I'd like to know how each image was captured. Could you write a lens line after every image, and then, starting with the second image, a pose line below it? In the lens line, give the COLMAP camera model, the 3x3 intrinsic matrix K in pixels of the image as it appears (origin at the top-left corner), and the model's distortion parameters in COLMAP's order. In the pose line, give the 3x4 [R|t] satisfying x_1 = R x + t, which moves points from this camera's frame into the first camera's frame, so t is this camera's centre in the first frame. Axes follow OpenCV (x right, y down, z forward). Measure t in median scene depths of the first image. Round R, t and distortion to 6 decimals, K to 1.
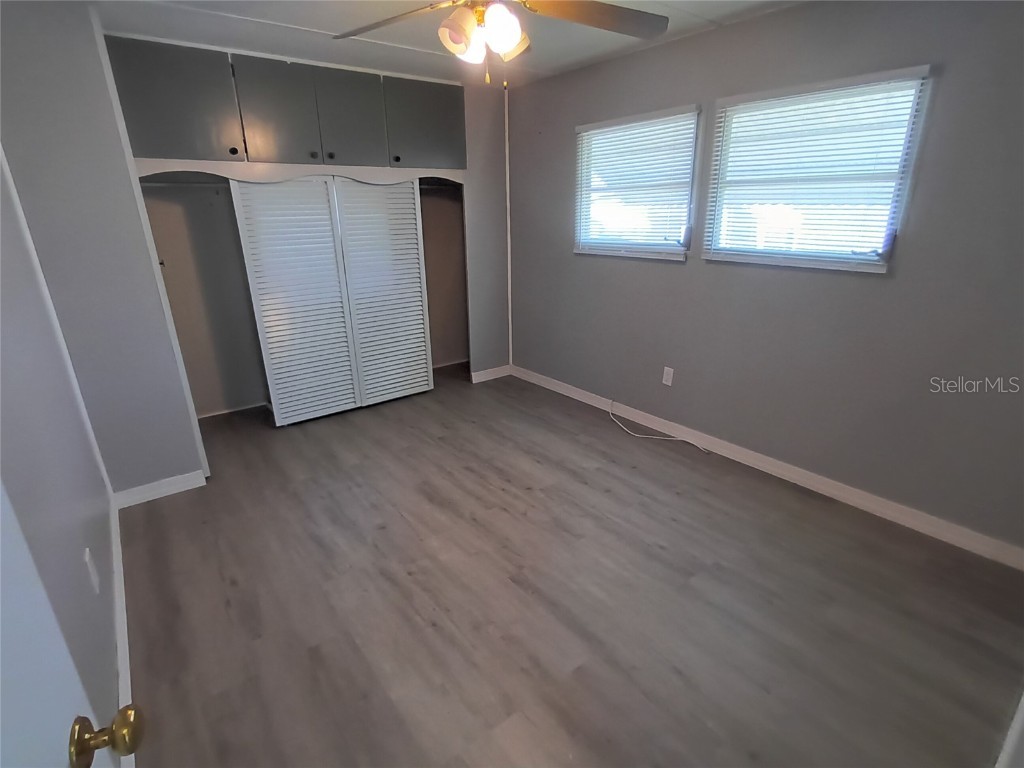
lens RADIAL K [[518.3, 0, 511.8], [0, 518.3, 398.5], [0, 0, 1]] dist [-0.056884, 0.040892]
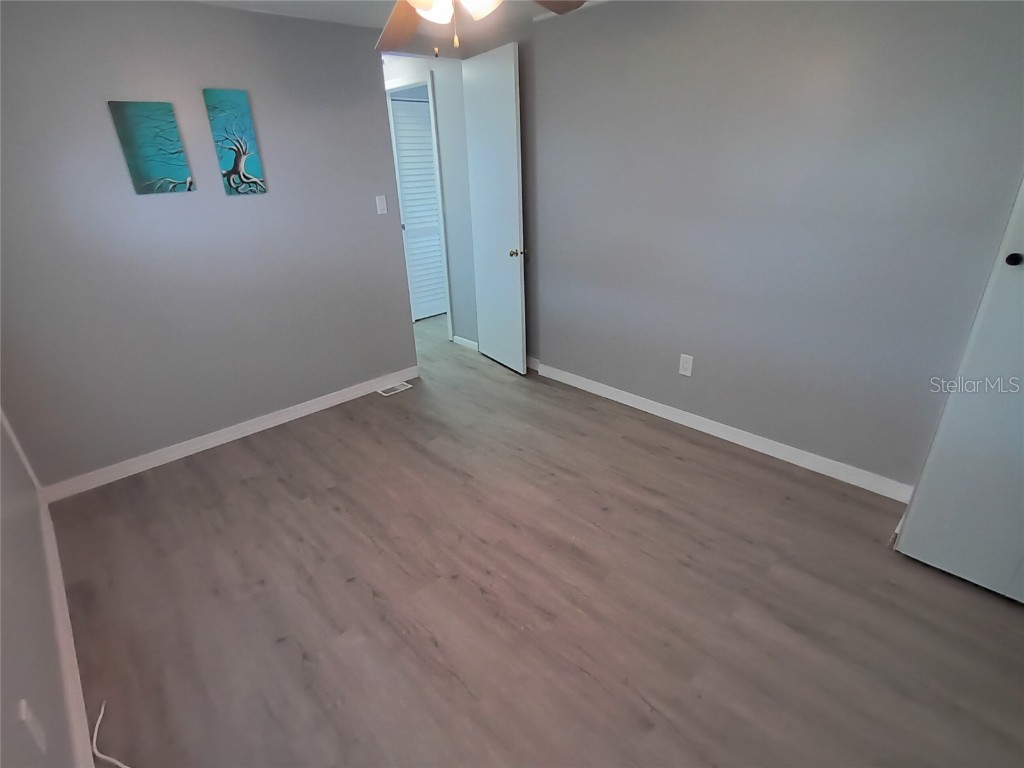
lens RADIAL K [[518.3, 0, 511.8], [0, 518.3, 398.5], [0, 0, 1]] dist [-0.056884, 0.040892]
pose [[-0.993711, 0.085723, -0.072045, -0.019880], [0.010116, 0.709482, 0.704651, -0.596280], [0.111520, 0.699490, -0.705887, 1.514228]]
